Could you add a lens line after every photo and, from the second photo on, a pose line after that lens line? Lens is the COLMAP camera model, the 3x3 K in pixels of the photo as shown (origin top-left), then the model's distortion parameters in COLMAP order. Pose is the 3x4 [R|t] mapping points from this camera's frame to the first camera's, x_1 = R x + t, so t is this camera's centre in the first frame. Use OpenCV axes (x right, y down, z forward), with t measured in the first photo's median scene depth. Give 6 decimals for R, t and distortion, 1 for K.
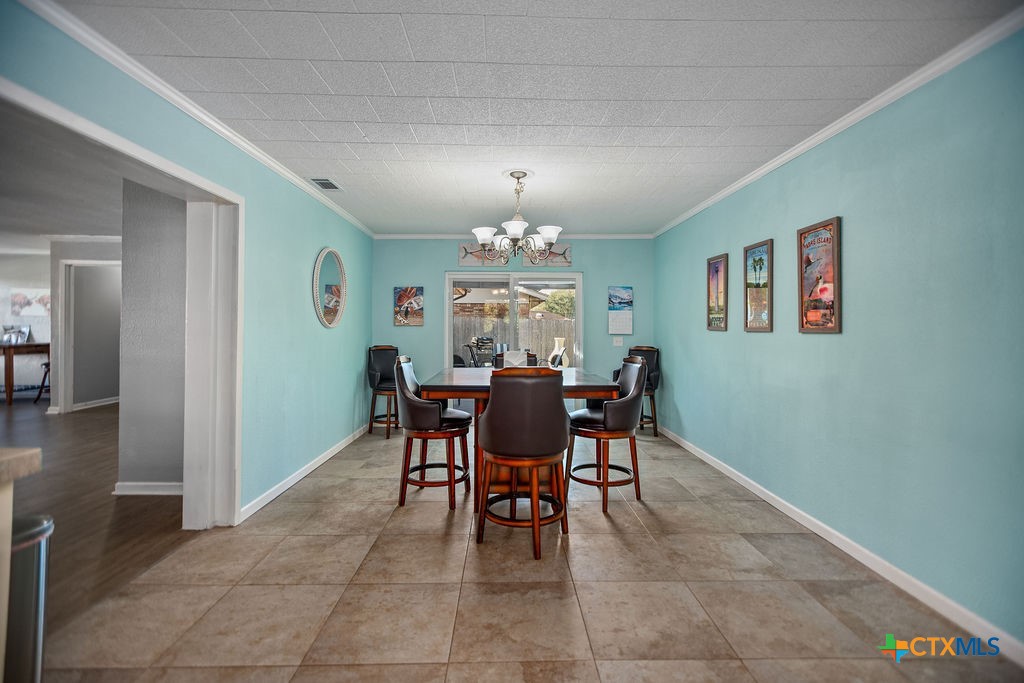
lens RADIAL K [[451.3, 0, 505.5], [0, 451.3, 331.7], [0, 0, 1]] dist [0.005031, 0.000942]
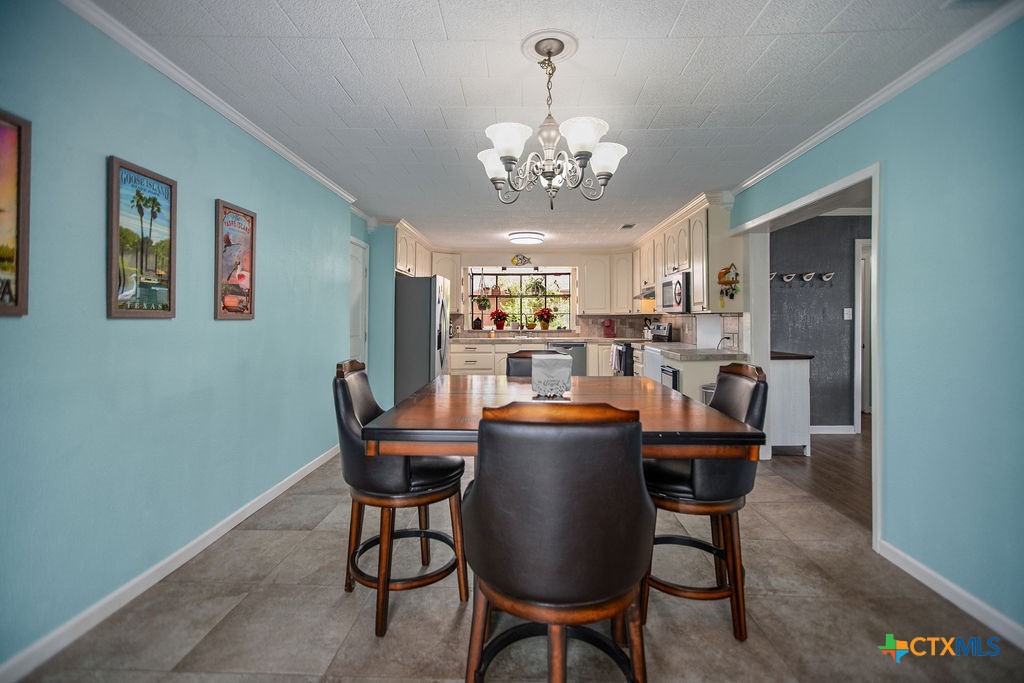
lens RADIAL K [[451.3, 0, 504.4], [0, 451.3, 321.6], [0, 0, 1]] dist [0.005031, 0.000942]
pose [[-0.998430, -0.009537, 0.055204, 0.061420], [-0.009068, 0.999921, 0.008753, -0.005884], [-0.055283, 0.008239, -0.998437, 1.897713]]
